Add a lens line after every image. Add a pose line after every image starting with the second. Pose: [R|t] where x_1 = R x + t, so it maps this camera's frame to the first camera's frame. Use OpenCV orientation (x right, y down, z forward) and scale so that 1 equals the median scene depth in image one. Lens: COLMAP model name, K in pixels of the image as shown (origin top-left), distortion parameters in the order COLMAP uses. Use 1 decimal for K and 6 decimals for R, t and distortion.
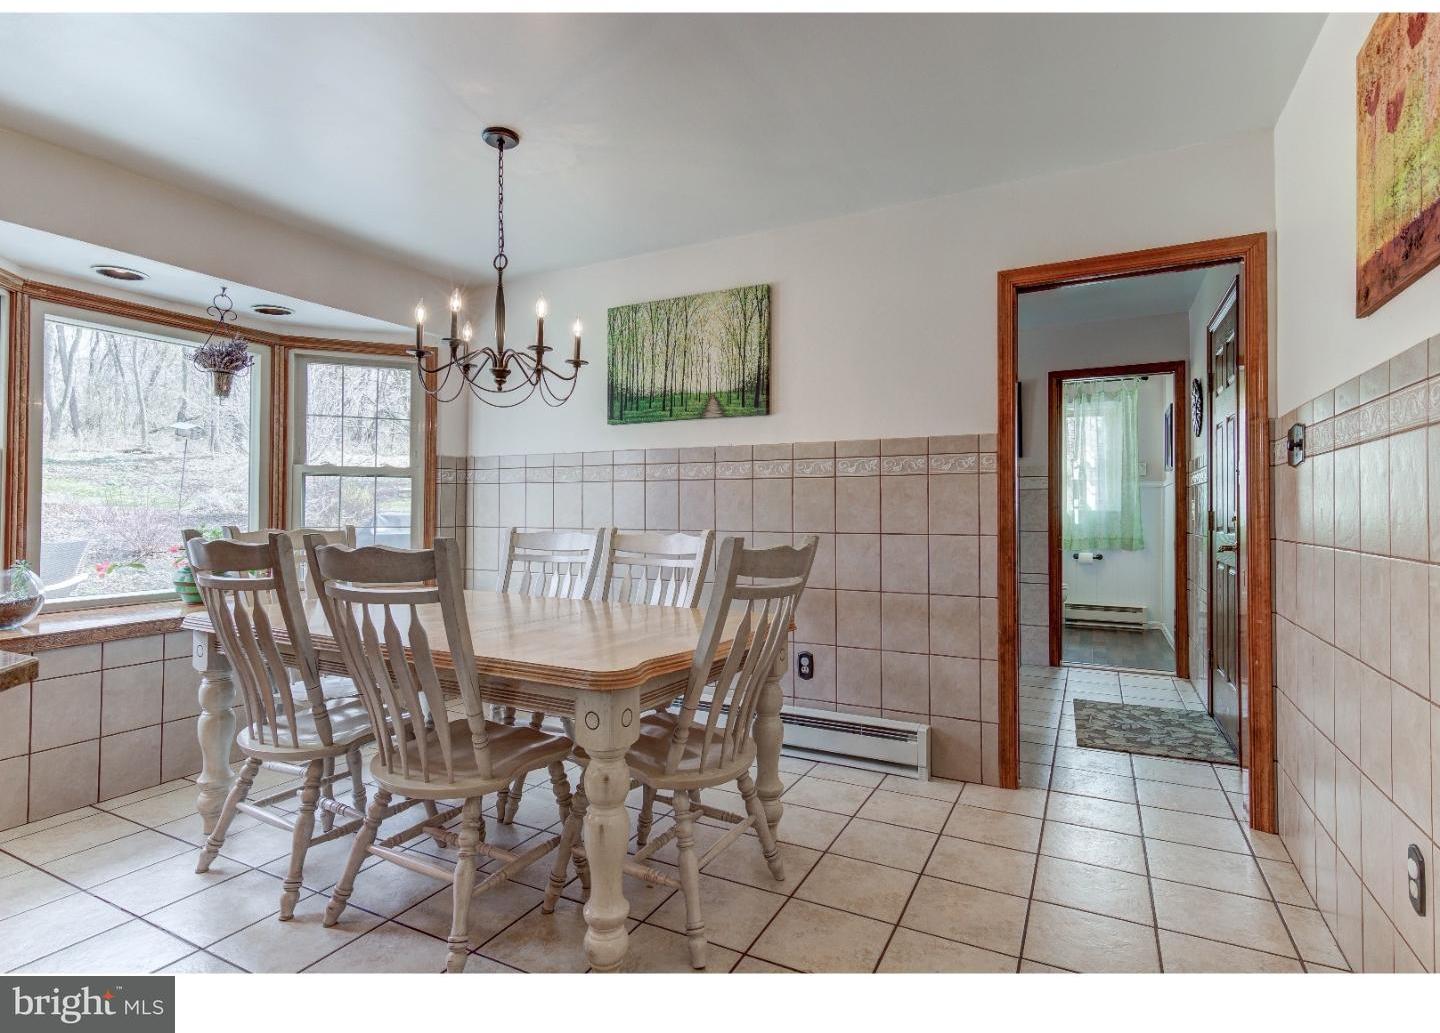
lens RADIAL K [[724.7, 0, 721.1], [0, 724.7, 500.0], [0, 0, 1]] dist [0.022125, -0.008456]
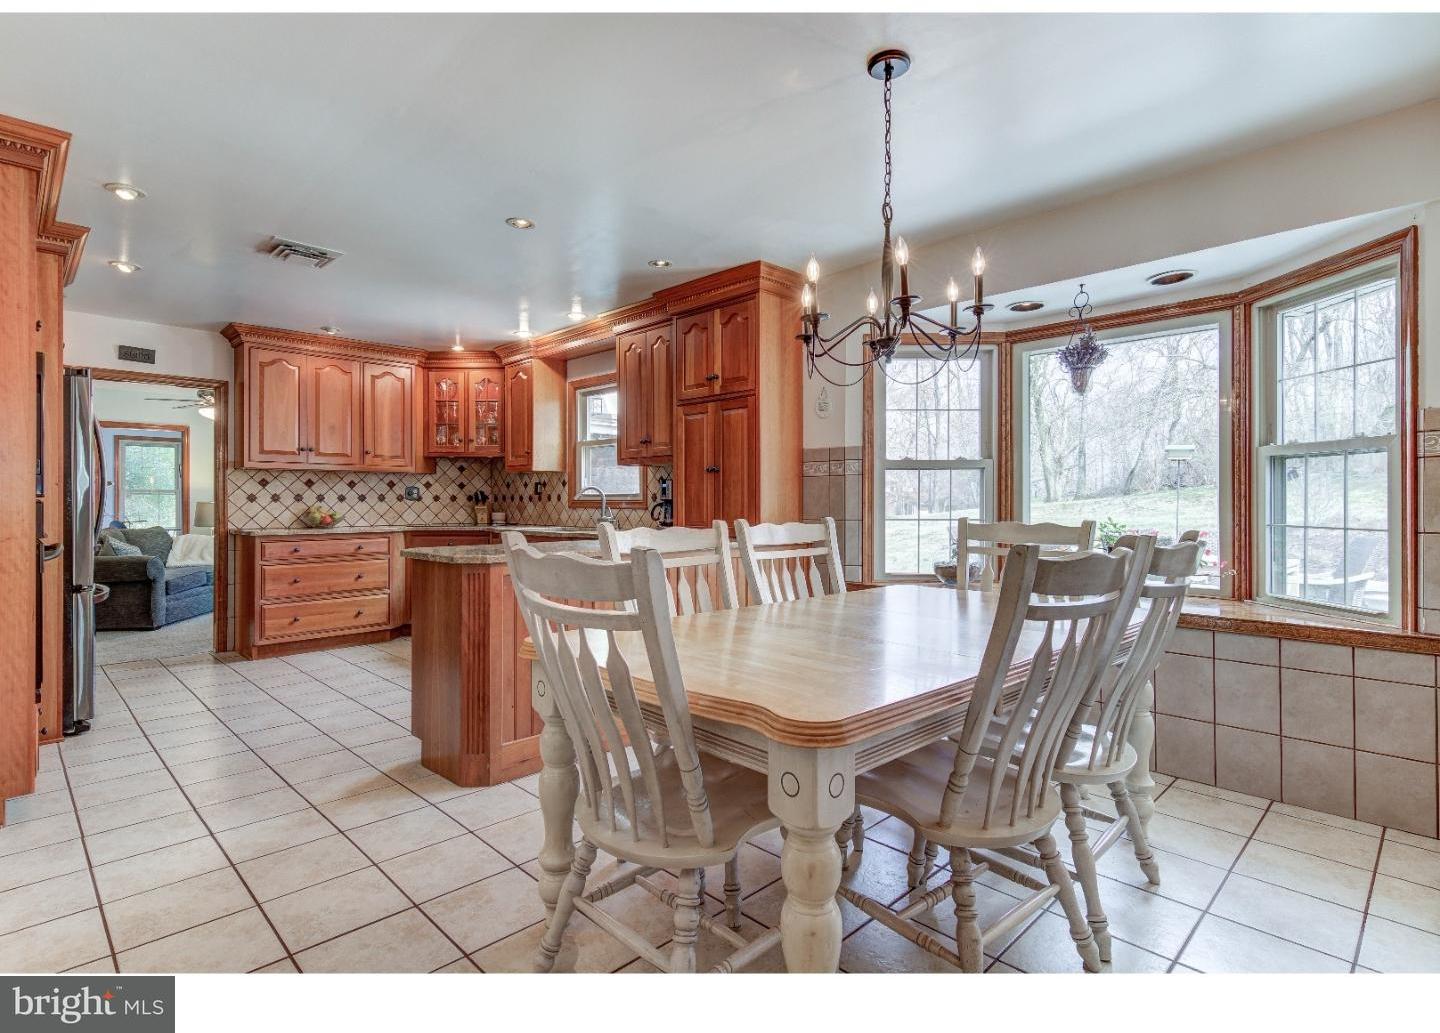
lens RADIAL K [[724.7, 0, 724.8], [0, 724.7, 501.6], [0, 0, 1]] dist [0.022125, -0.008456]
pose [[-0.301954, -0.006756, -0.953298, 0.449252], [0.011112, 0.999882, -0.010606, 0.018358], [0.953258, -0.013796, -0.301844, 0.839366]]
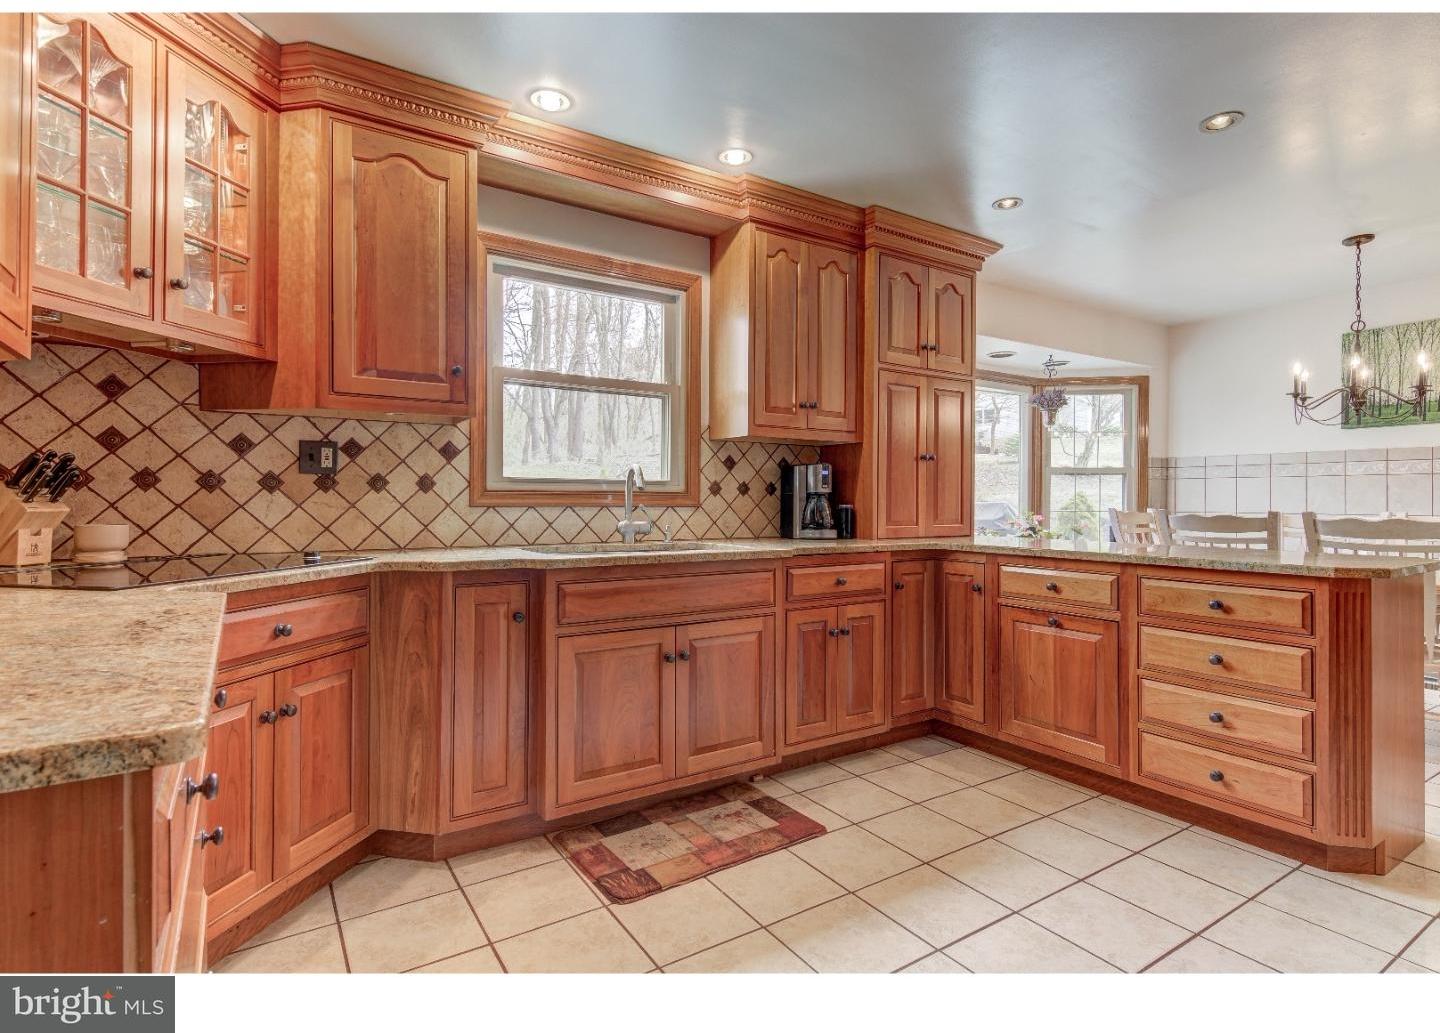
lens RADIAL K [[724.7, 0, 717.8], [0, 724.7, 499.1], [0, 0, 1]] dist [0.022125, -0.008456]
pose [[0.868456, 0.000015, -0.495767, -0.532900], [0.005653, 0.999935, 0.009932, -0.004719], [0.495735, -0.011428, 0.868399, -0.697952]]
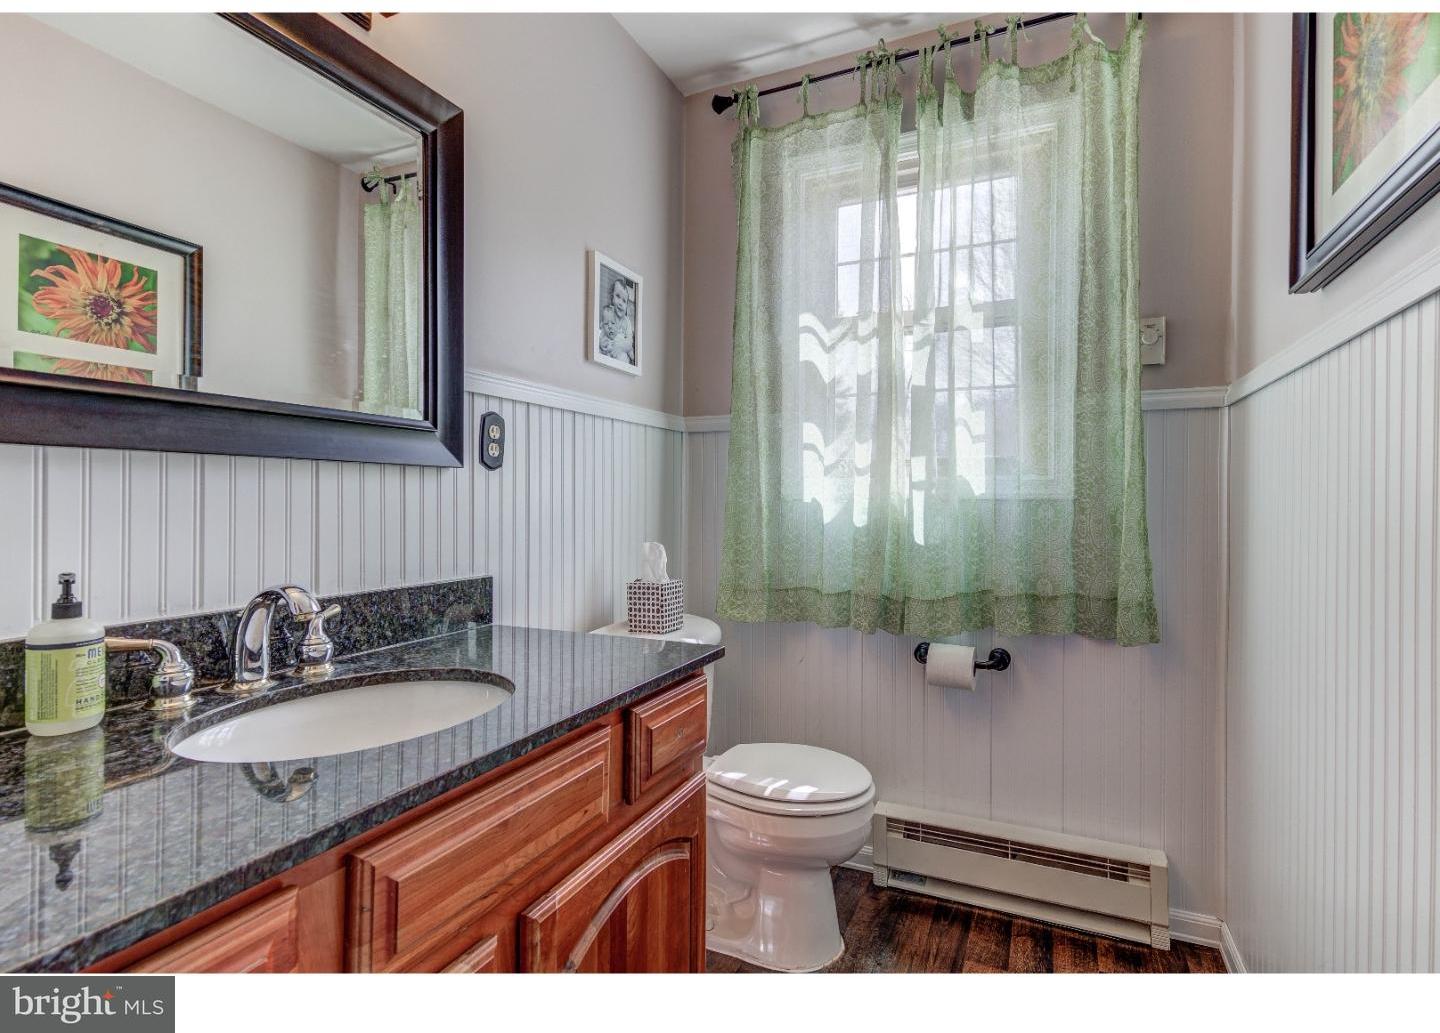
lens RADIAL K [[724.7, 0, 718.6], [0, 724.7, 504.5], [0, 0, 1]] dist [0.022125, -0.008456]
pose [[0.998225, -0.002200, 0.059522, 0.840604], [0.001312, 0.999887, 0.014942, 0.028184], [-0.059548, -0.014838, 0.998115, 1.546939]]
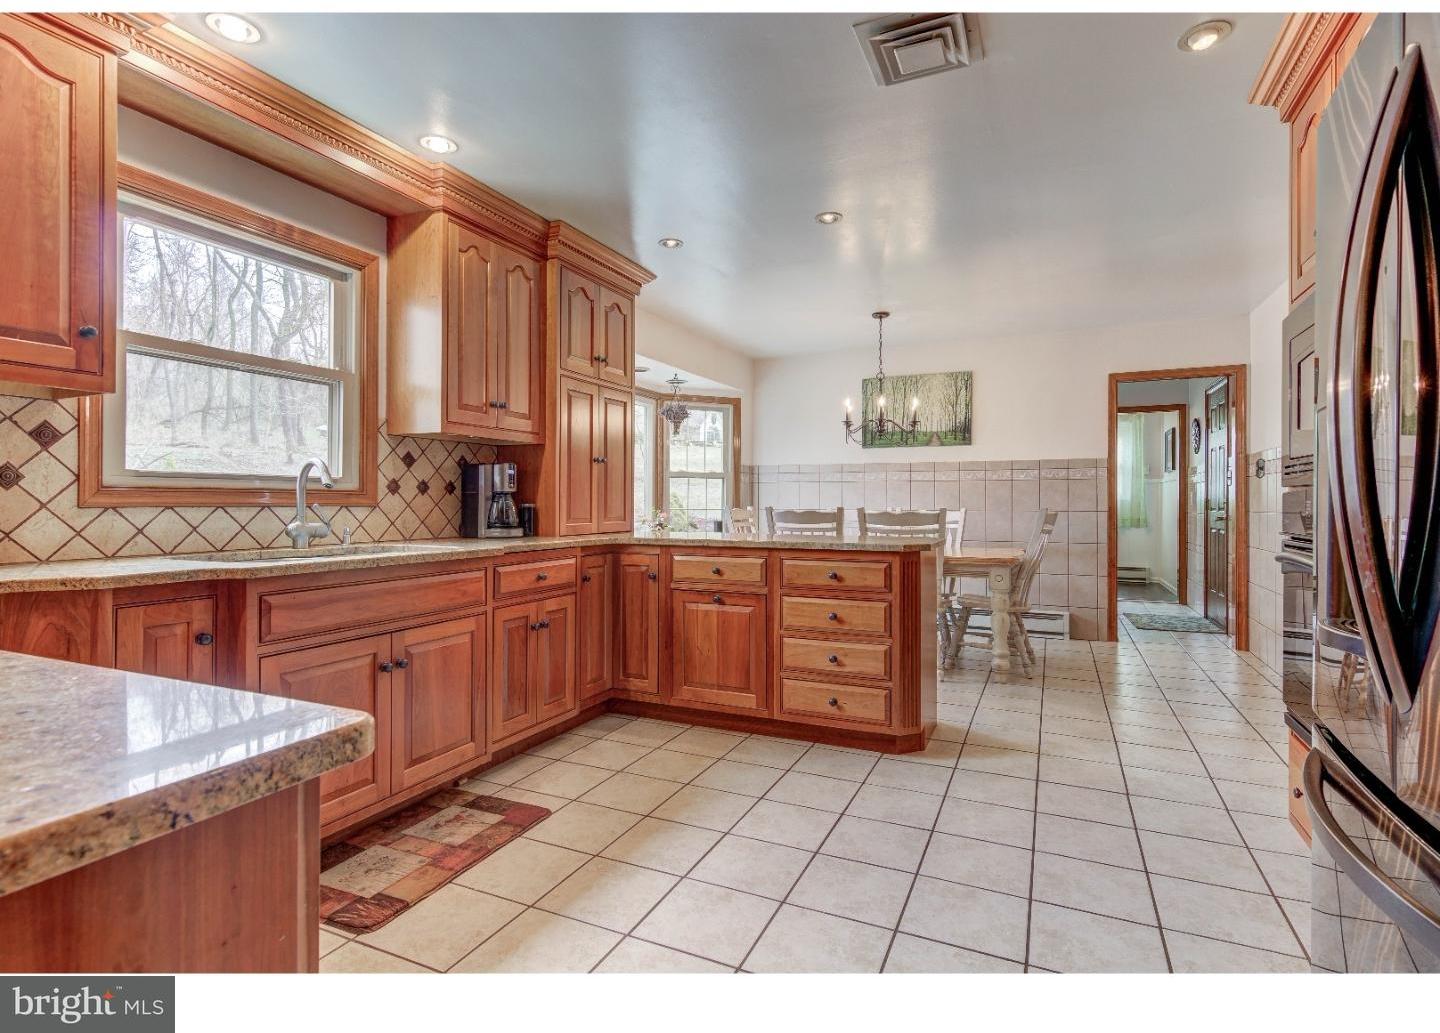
lens RADIAL K [[724.7, 0, 720.6], [0, 724.7, 498.0], [0, 0, 1]] dist [0.022125, -0.008456]
pose [[0.998935, -0.000351, 0.046143, -0.658380], [-0.000092, 0.999954, 0.009583, -0.003818], [-0.046145, -0.009577, 0.998889, -0.790121]]
